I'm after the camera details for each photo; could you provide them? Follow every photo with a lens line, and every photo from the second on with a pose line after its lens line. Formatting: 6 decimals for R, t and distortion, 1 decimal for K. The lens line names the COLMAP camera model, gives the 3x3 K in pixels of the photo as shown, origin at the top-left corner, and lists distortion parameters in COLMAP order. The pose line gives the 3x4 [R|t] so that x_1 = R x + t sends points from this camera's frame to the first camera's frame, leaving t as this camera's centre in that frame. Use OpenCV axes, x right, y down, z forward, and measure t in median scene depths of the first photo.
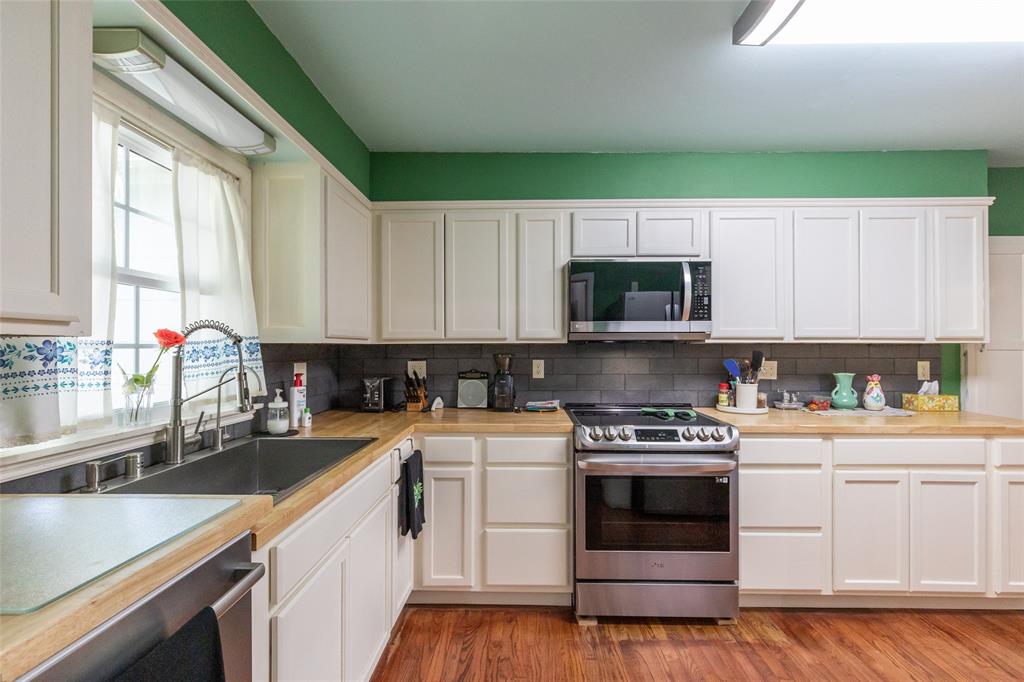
lens RADIAL K [[468.2, 0, 519.0], [0, 468.2, 342.8], [0, 0, 1]] dist [0.009144, -0.000611]
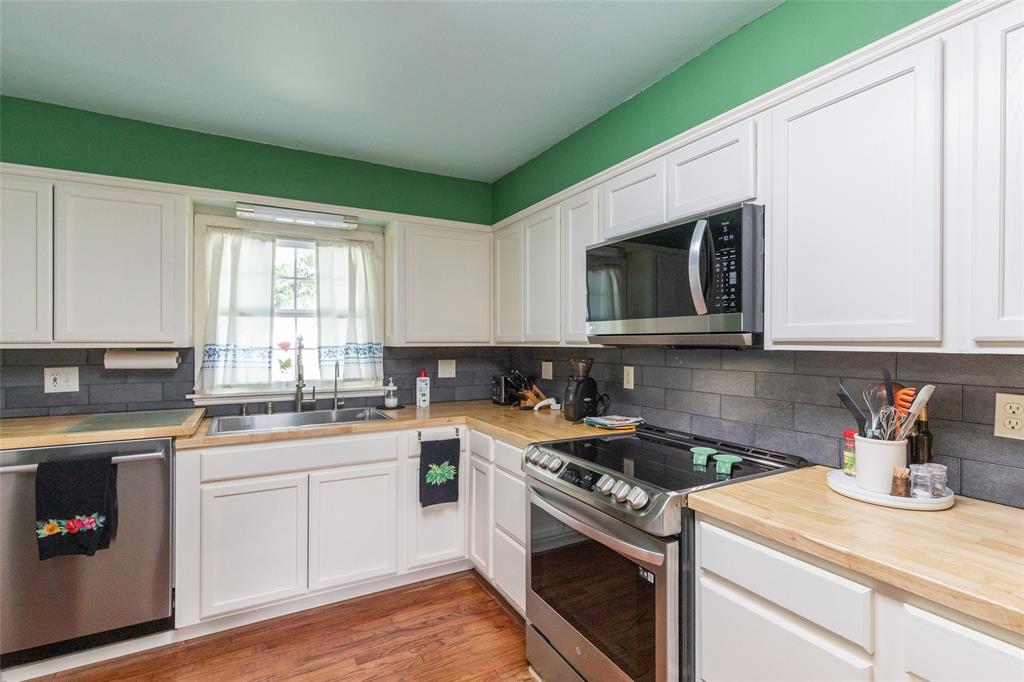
lens RADIAL K [[468.2, 0, 519.4], [0, 468.2, 343.0], [0, 0, 1]] dist [0.009144, -0.000611]
pose [[0.510832, 0.003922, -0.859671, 0.764028], [0.007209, 0.999935, 0.008845, -0.016362], [0.859650, -0.010716, 0.510771, 0.475265]]
